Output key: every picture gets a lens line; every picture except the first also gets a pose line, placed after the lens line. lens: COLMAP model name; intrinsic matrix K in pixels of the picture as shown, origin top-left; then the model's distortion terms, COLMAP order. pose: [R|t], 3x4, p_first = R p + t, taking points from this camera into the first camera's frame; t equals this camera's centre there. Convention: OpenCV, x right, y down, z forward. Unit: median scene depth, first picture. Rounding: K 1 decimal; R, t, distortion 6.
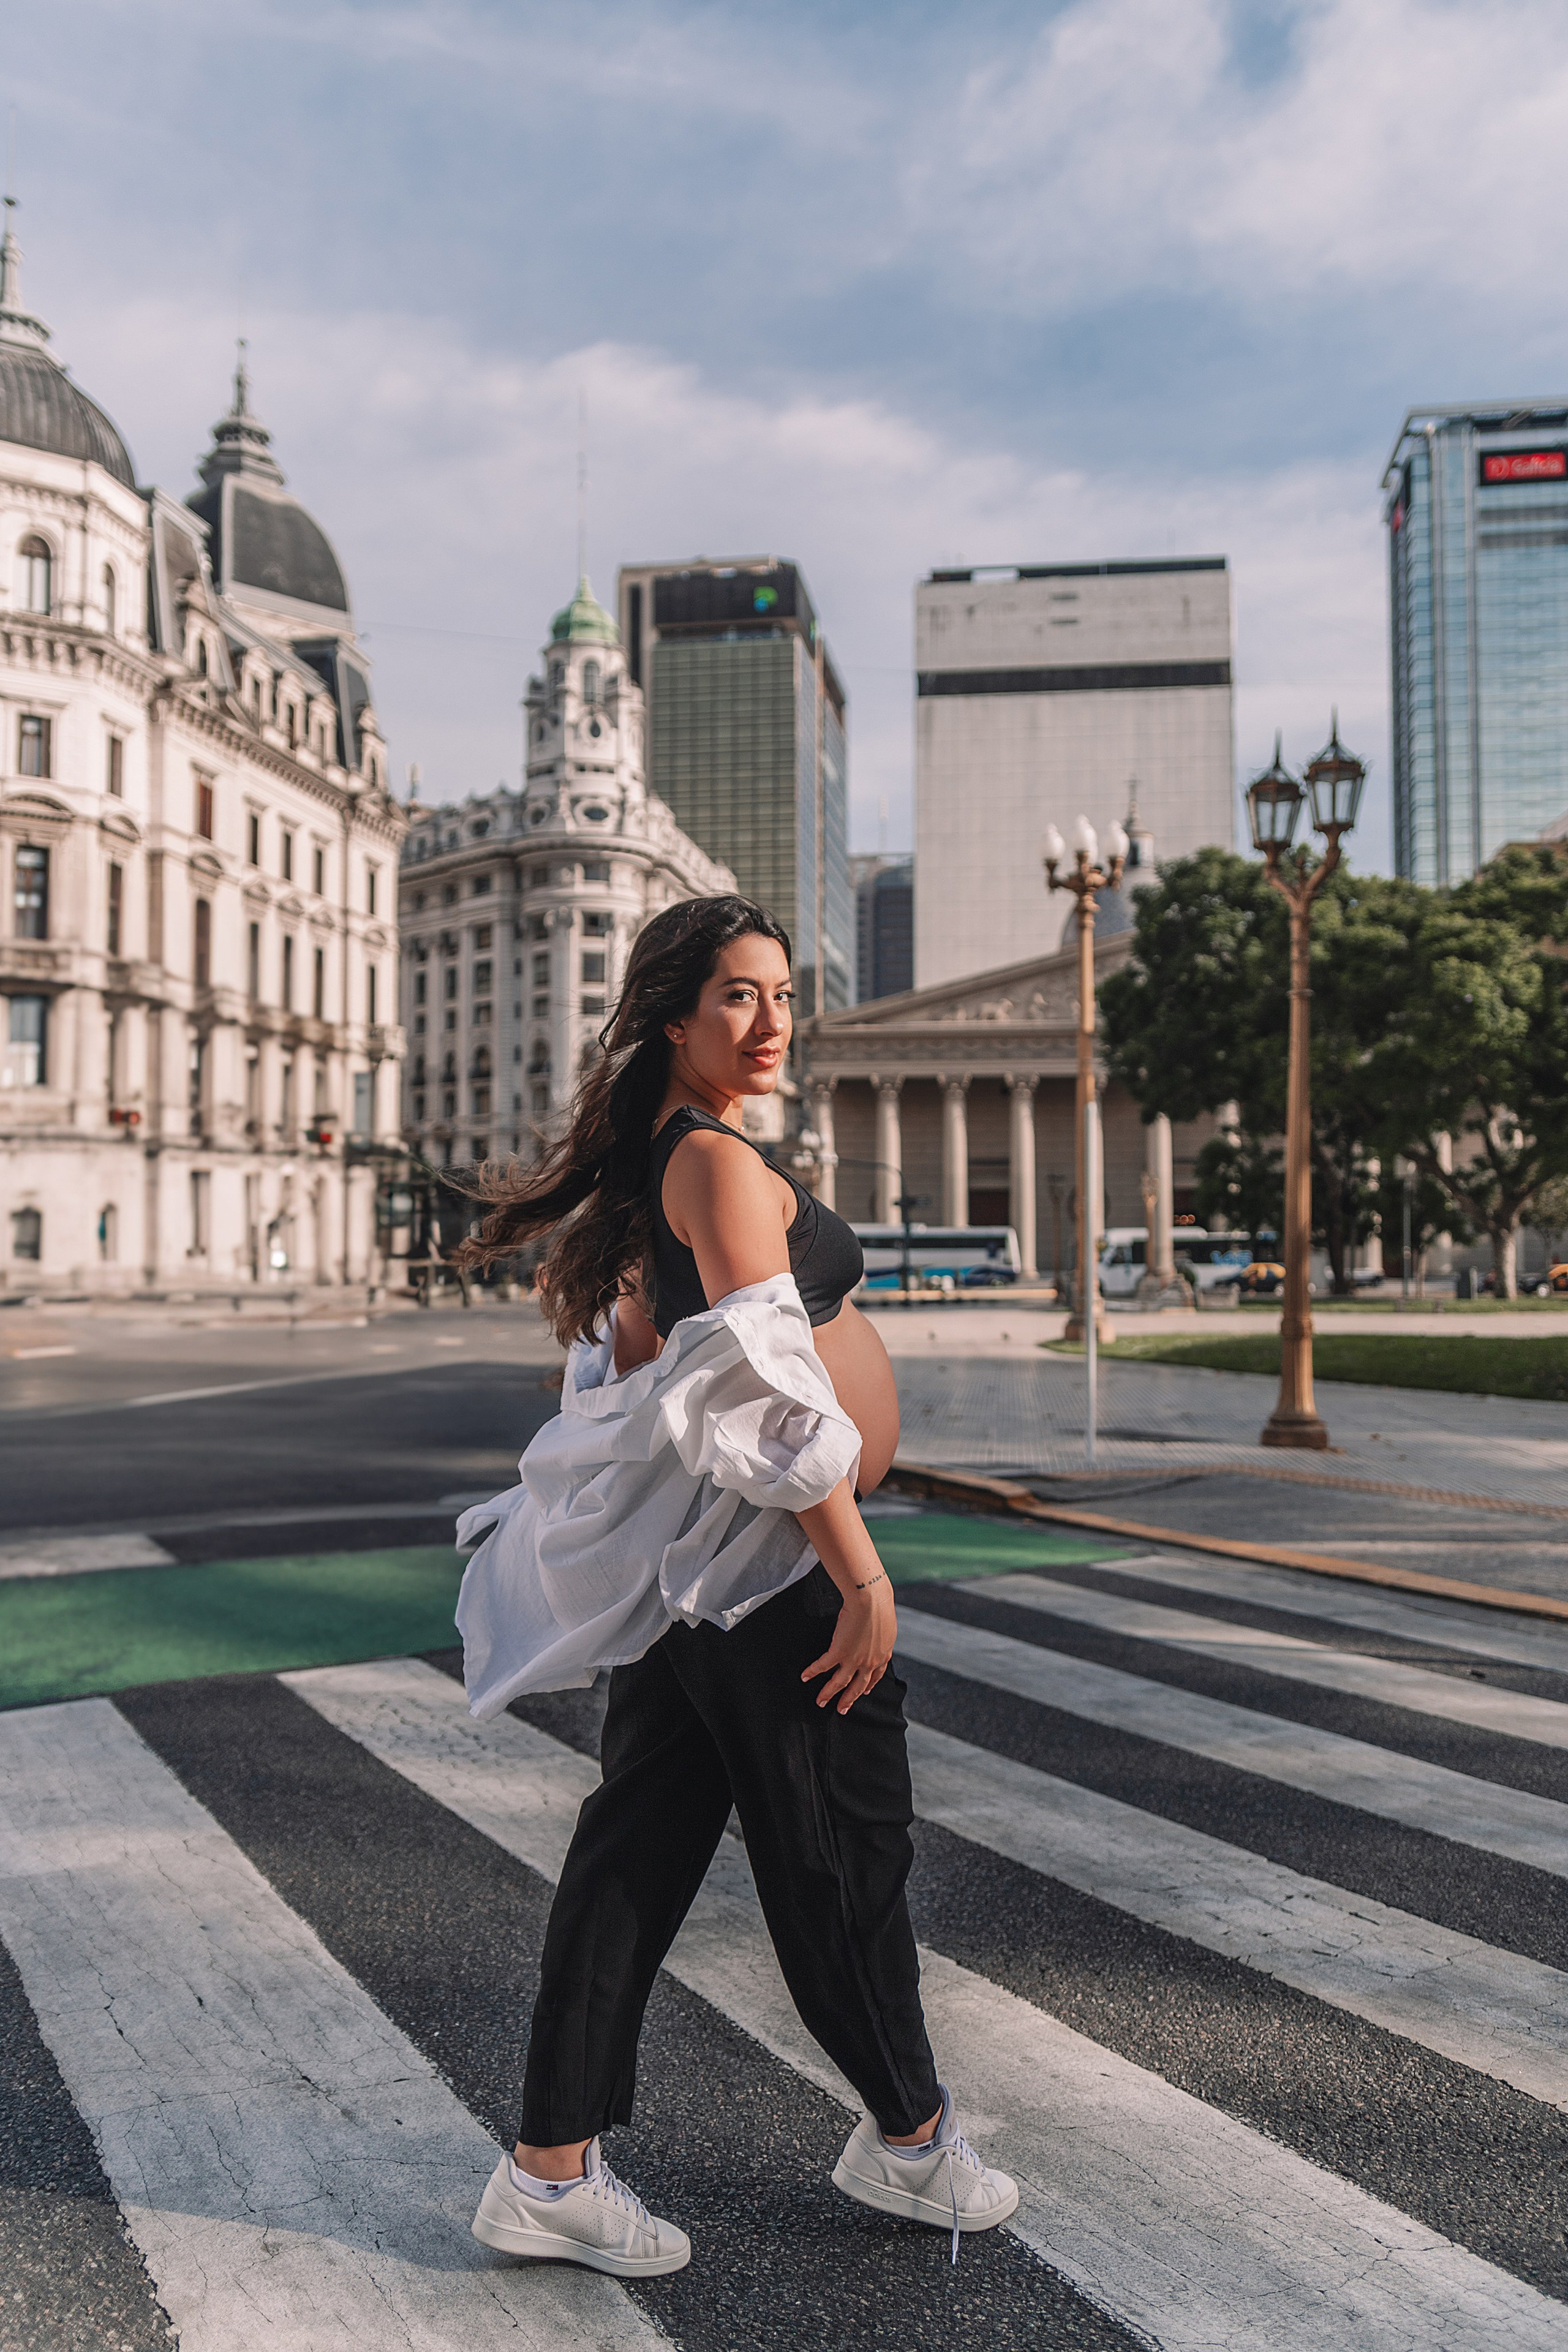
lens RADIAL K [[1837.1, 0, 784.0], [0, 1837.1, 1176.0], [0, 0, 1]] dist [0.003812, 0.000668]
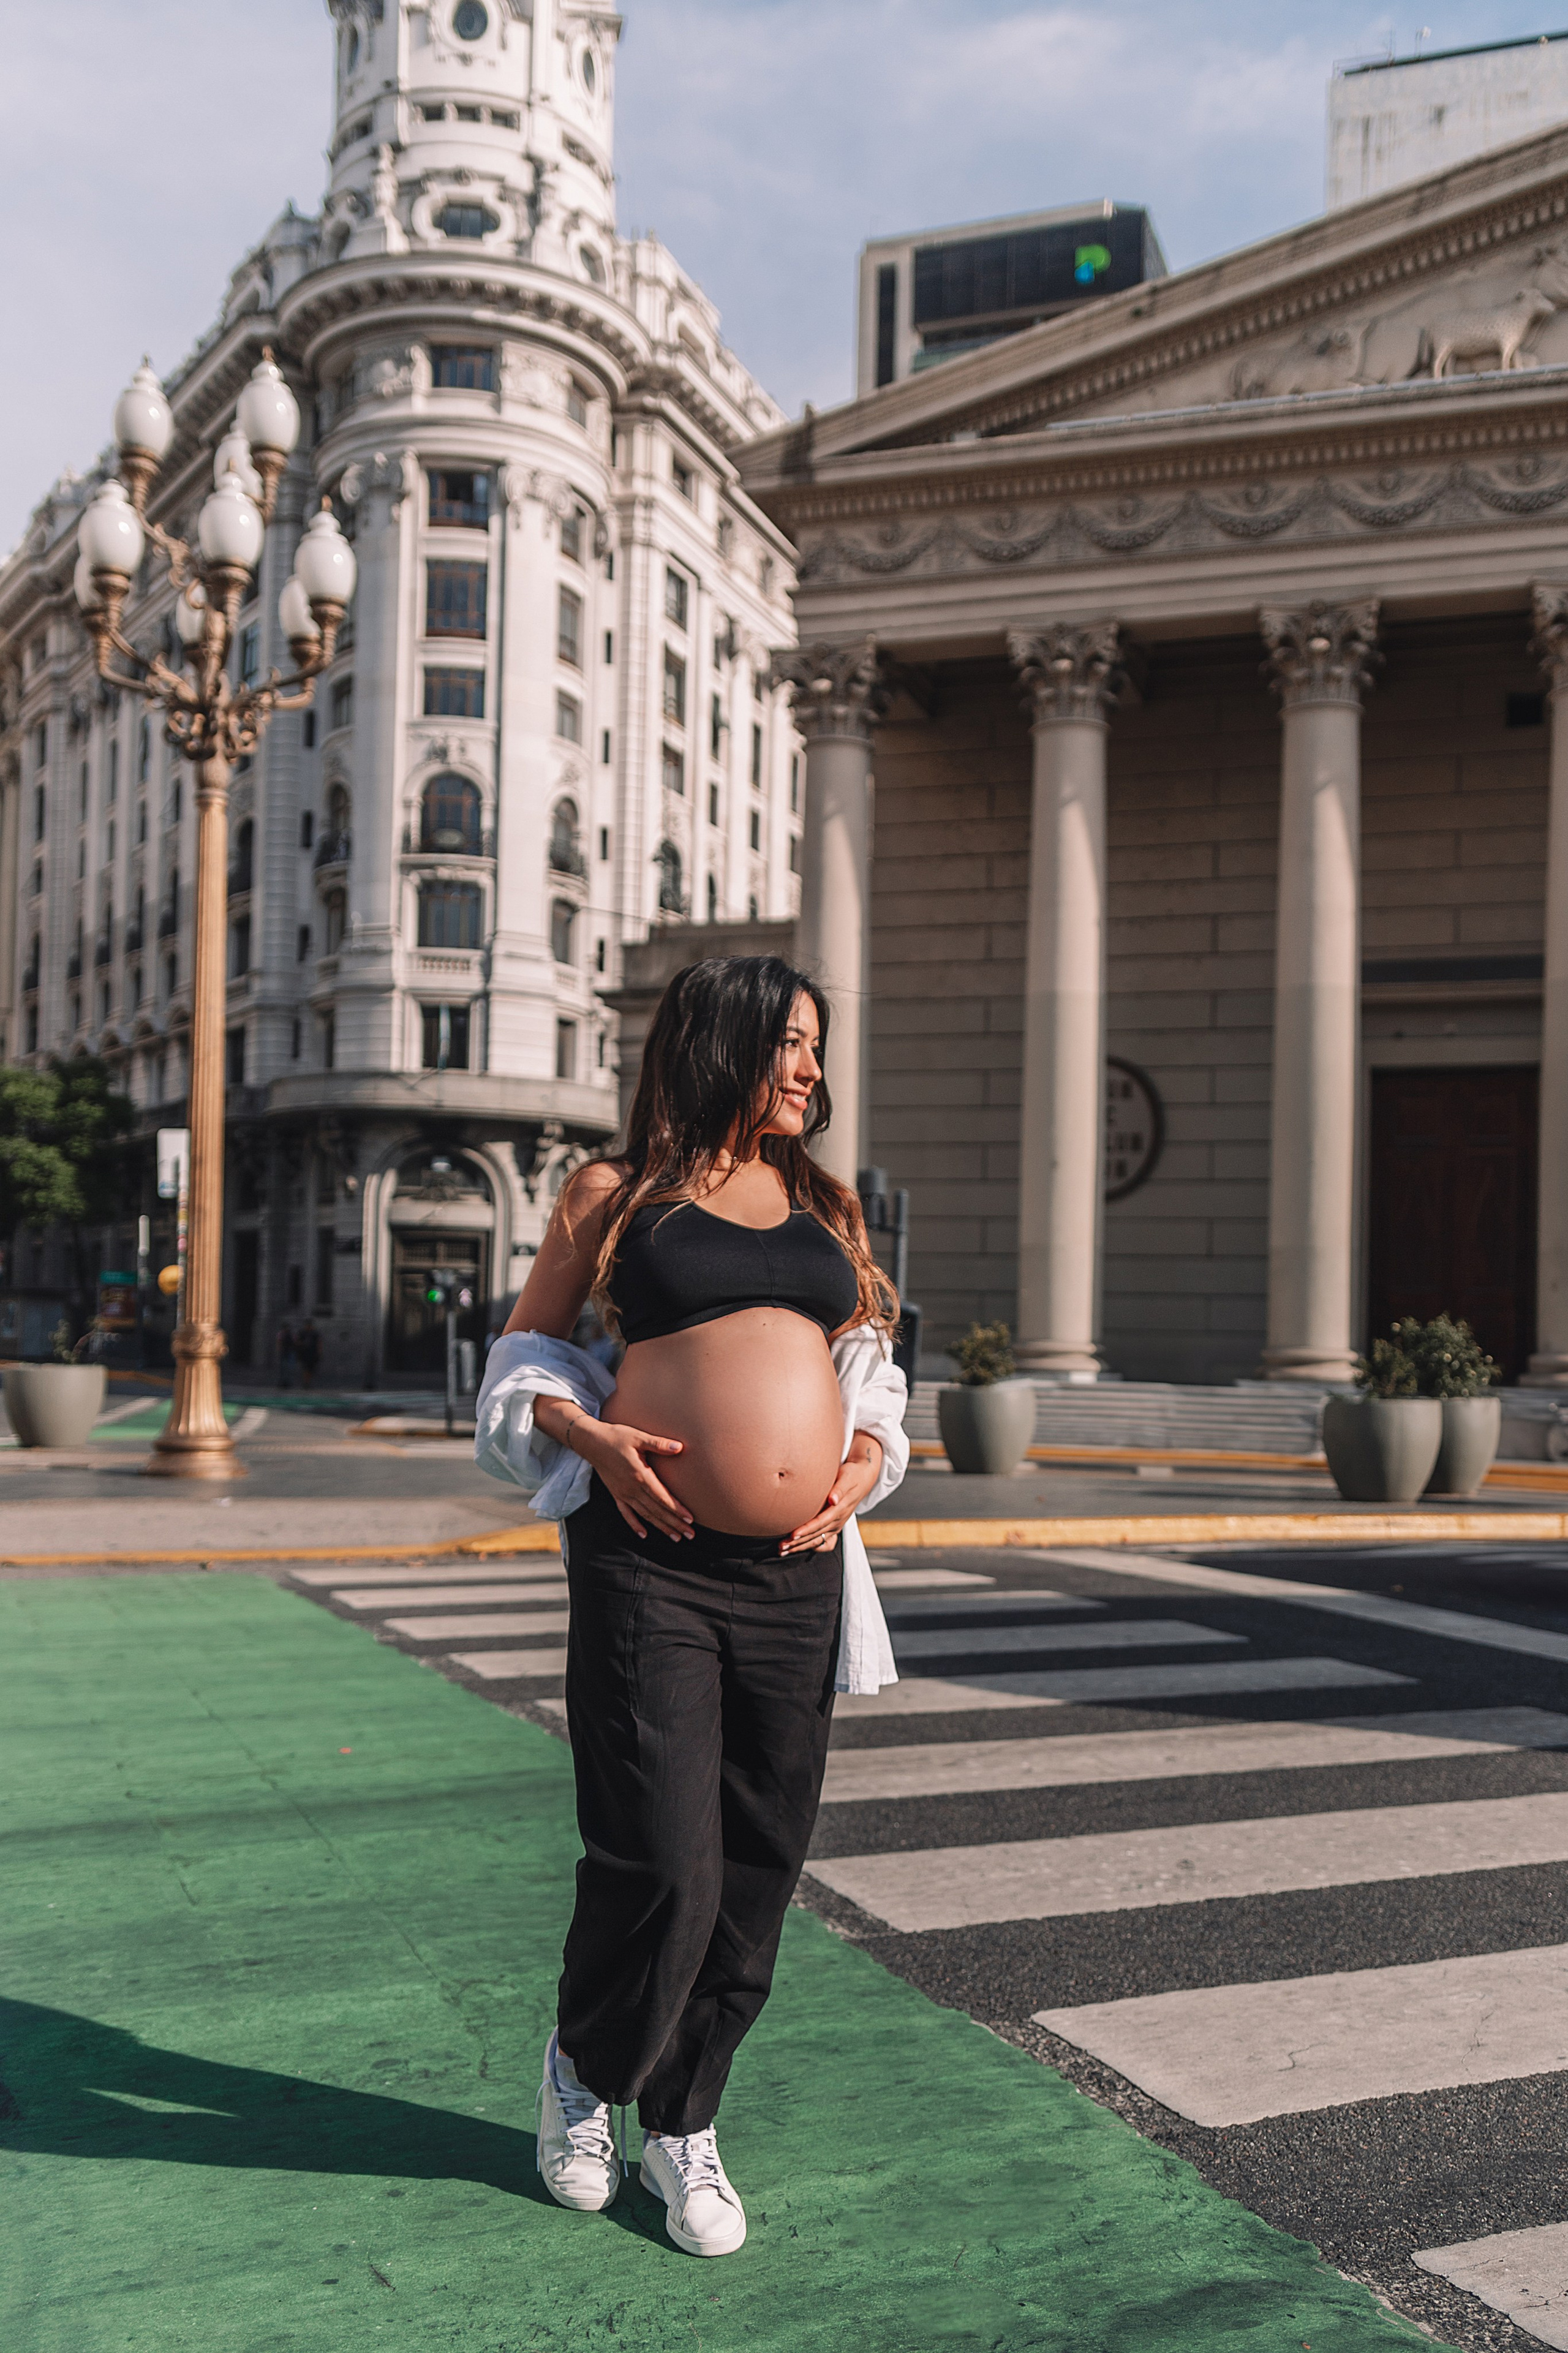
lens RADIAL K [[2054.5, 0, 787.5], [0, 2054.5, 1253.5], [0, 0, 1]] dist [0.006983, 0.003140]
pose [[0.979225, 0.013941, -0.202295, 0.061496], [-0.013361, 0.999902, 0.004232, 0.028390], [0.202334, -0.001442, 0.979316, 0.548235]]
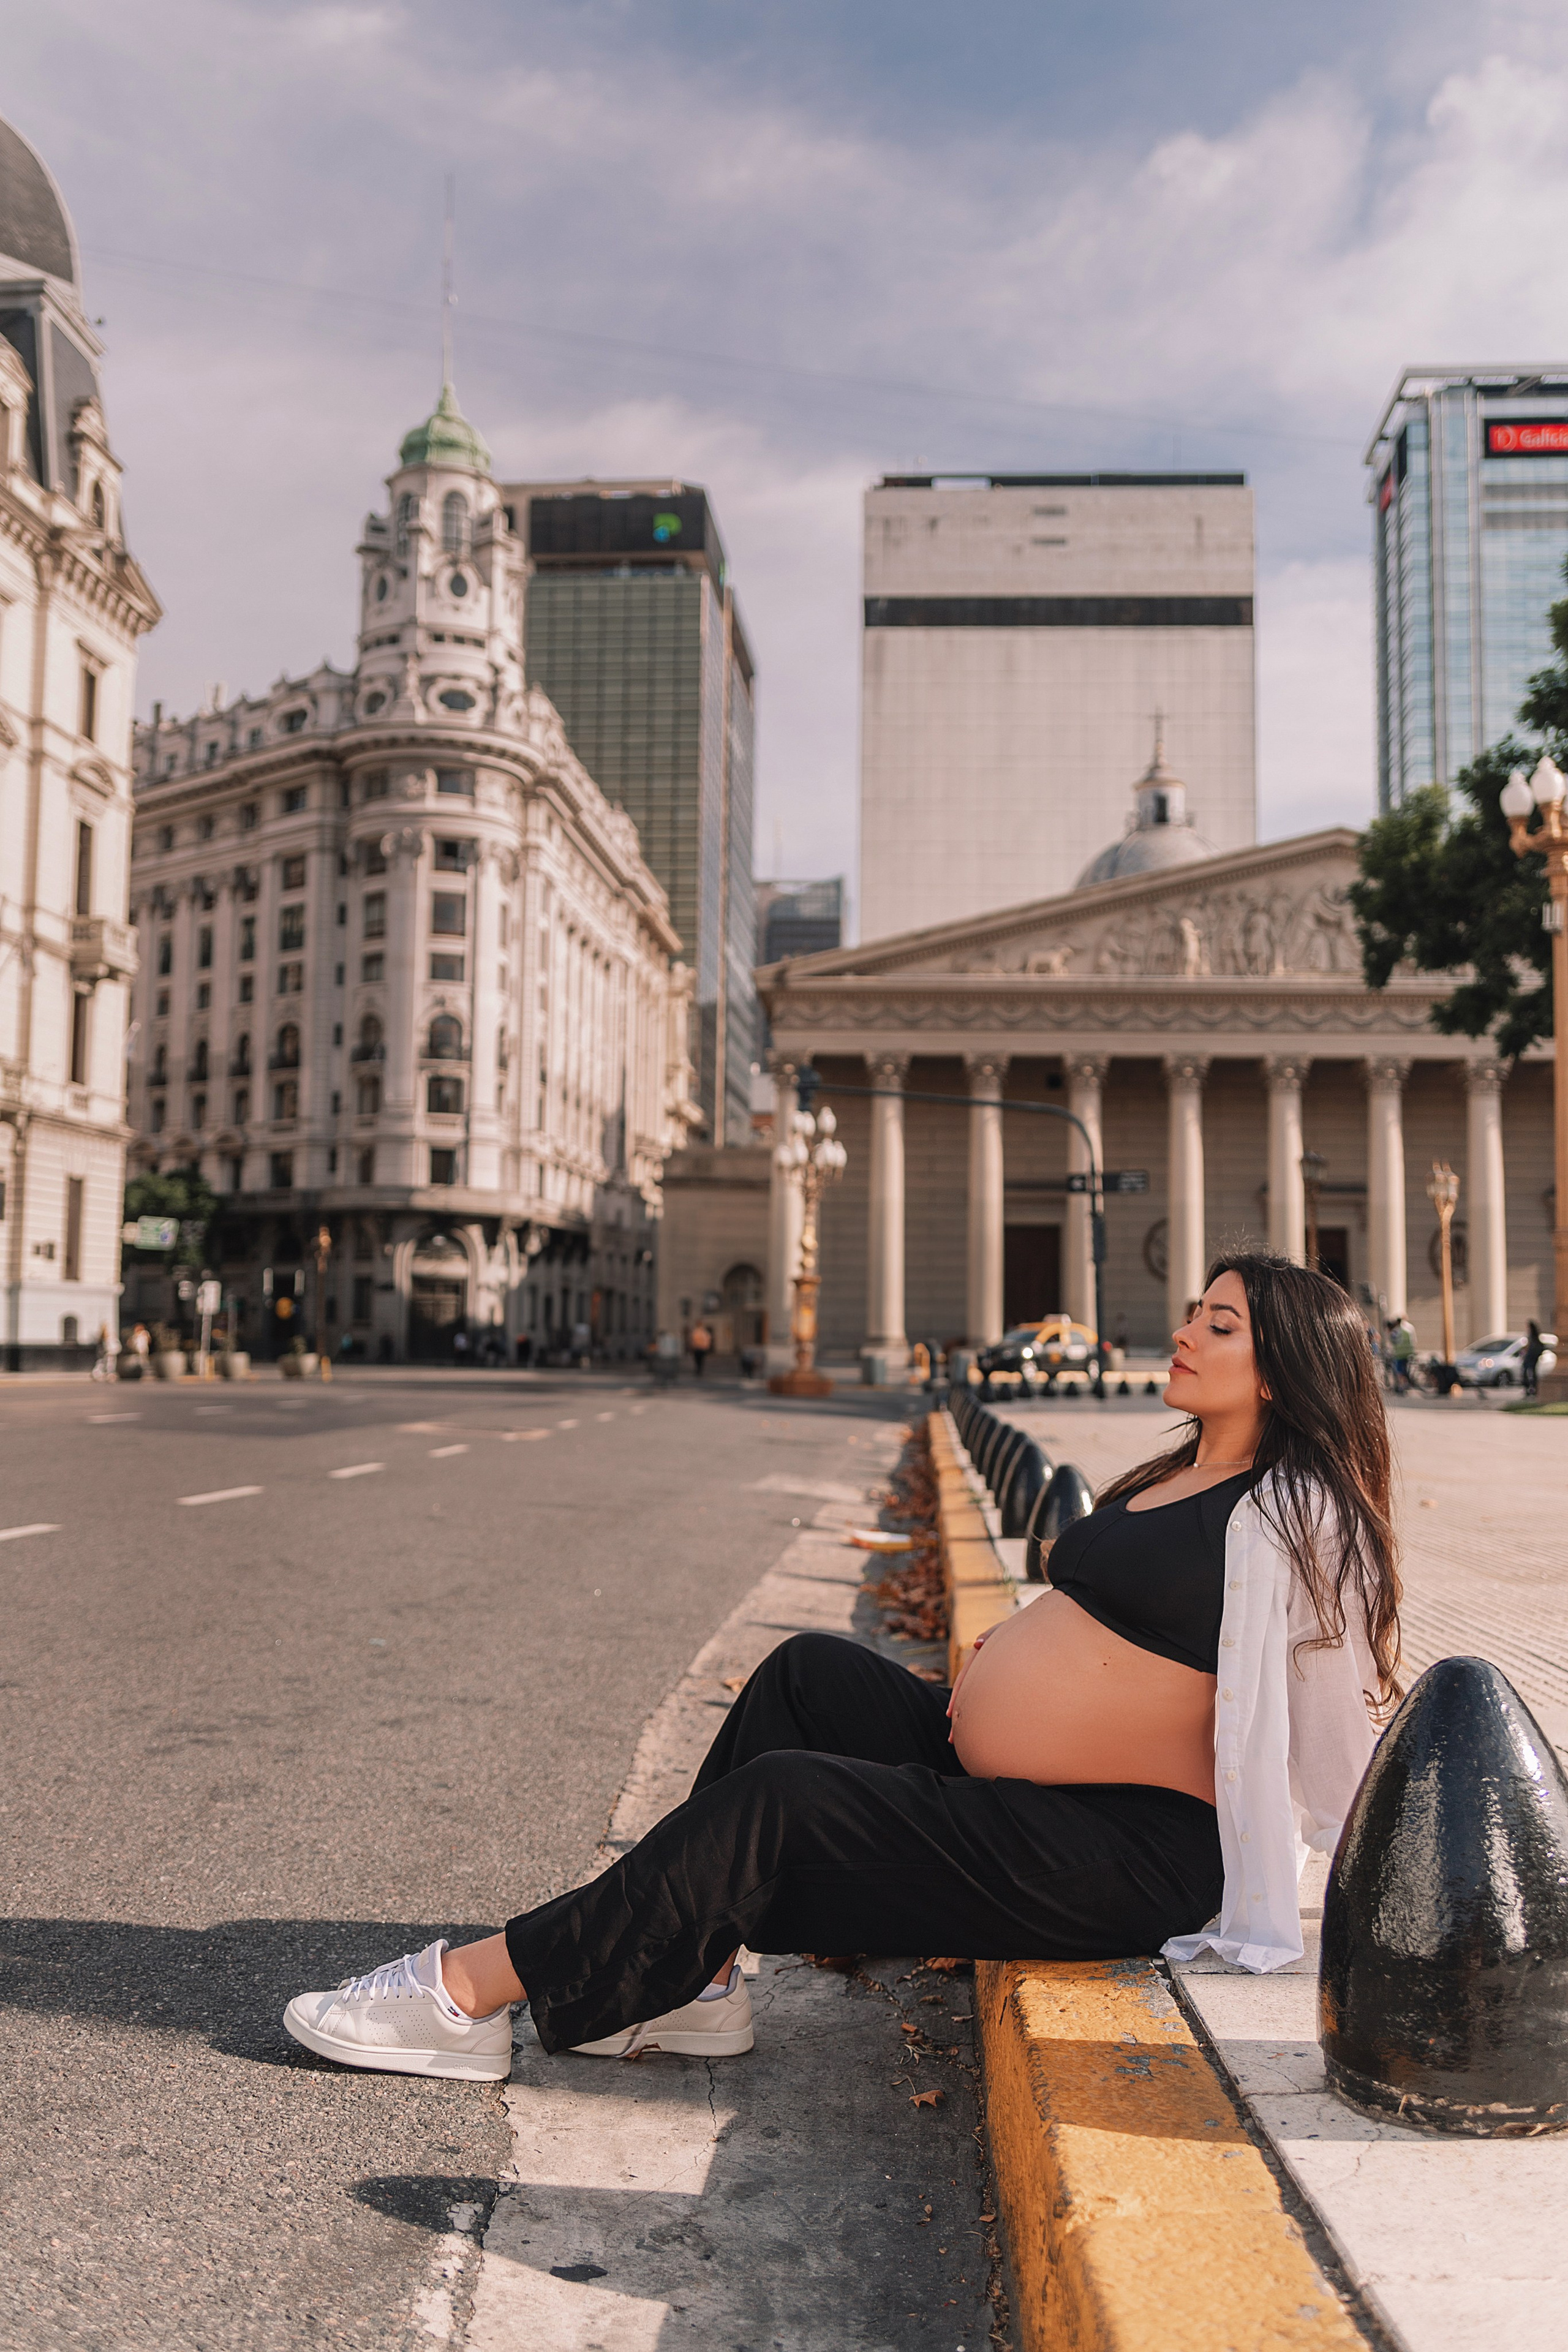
lens RADIAL K [[1996.5, 0, 784.0], [0, 1996.5, 1176.0], [0, 0, 1]] dist [-0.007252, 0.000368]
pose [[0.997491, 0.018717, 0.068275, -0.024119], [-0.016072, 0.999107, -0.039081, 0.015546], [-0.068945, 0.037886, 0.996901, 0.216831]]
